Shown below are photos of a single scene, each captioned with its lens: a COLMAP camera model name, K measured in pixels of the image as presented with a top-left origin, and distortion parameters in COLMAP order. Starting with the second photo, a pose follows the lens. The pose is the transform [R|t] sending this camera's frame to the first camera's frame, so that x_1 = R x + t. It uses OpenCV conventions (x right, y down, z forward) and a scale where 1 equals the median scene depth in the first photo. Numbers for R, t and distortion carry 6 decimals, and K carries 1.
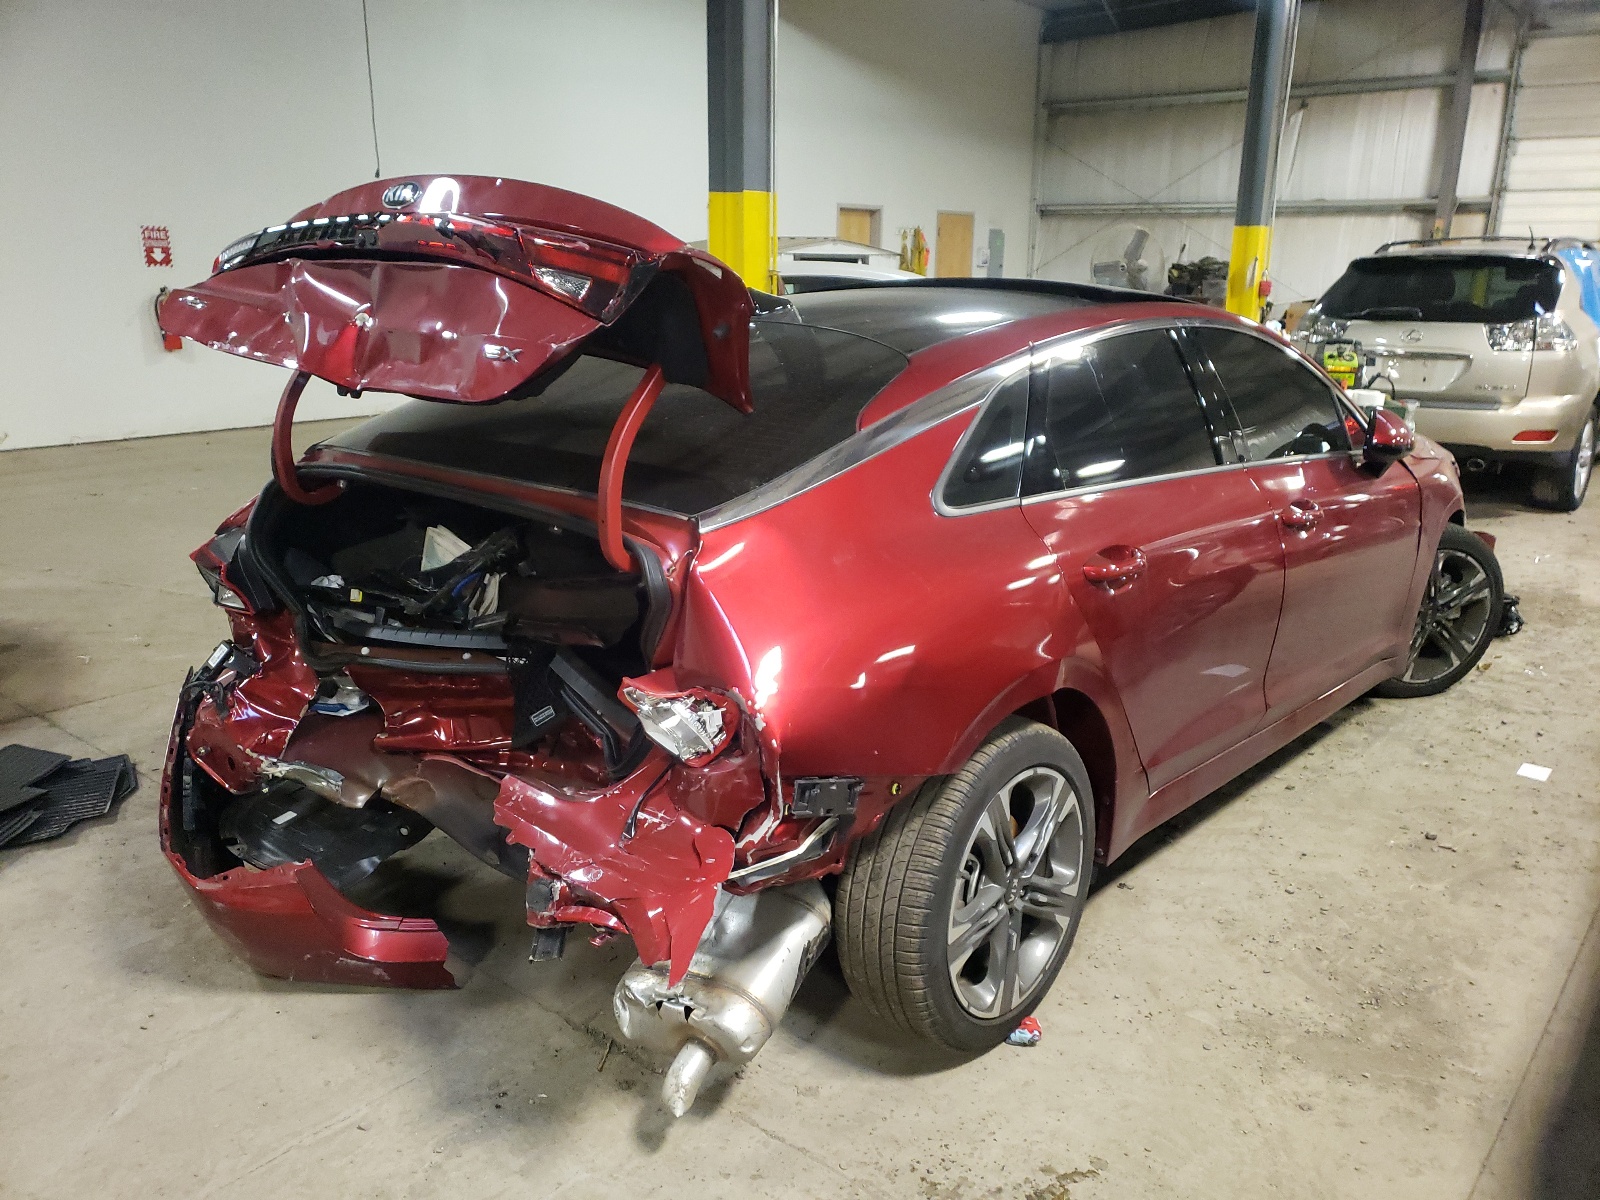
lens RADIAL K [[1285.3, 0, 800.0], [0, 1285.3, 600.0], [0, 0, 1]] dist [0.028670, -0.003882]
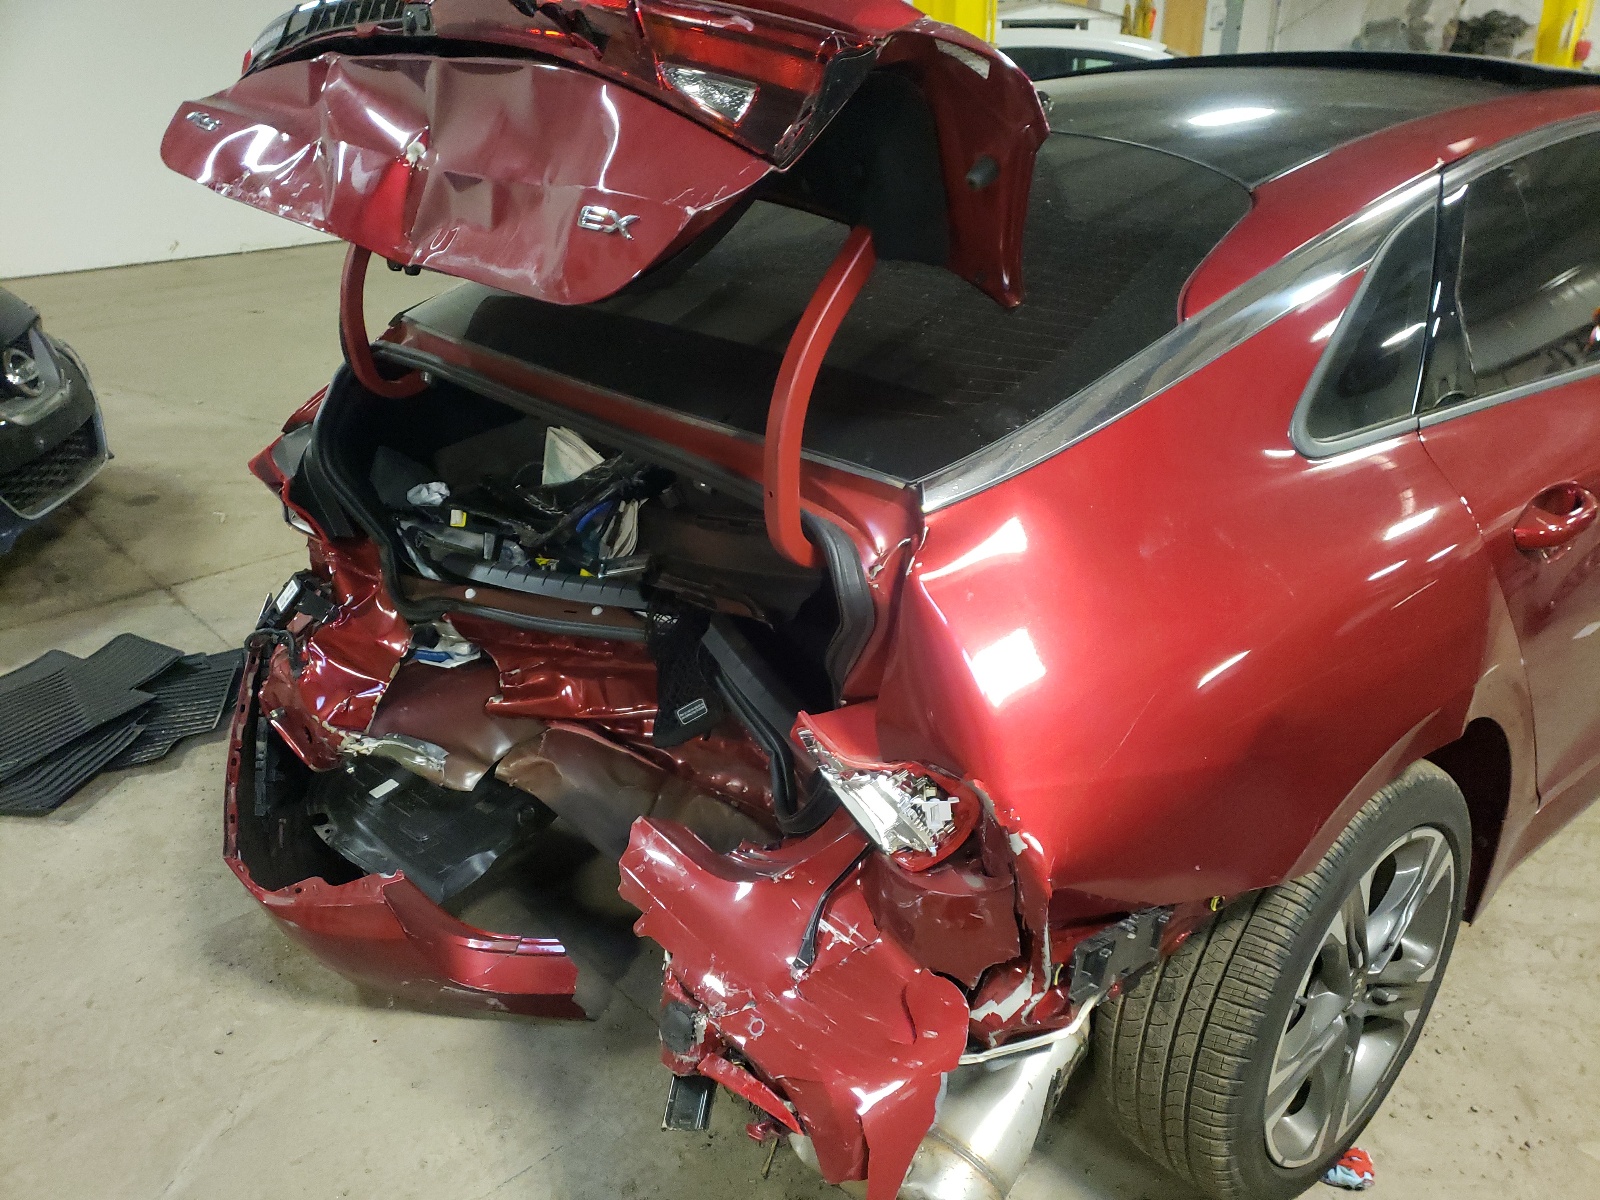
lens RADIAL K [[1246.3, 0, 800.0], [0, 1246.3, 600.0], [0, 0, 1]] dist [0.023442, -0.014291]
pose [[0.989717, 0.039214, -0.137560, -0.043395], [-0.015265, 0.985151, 0.171012, -0.089636], [0.142224, -0.167153, 0.975619, 0.317897]]
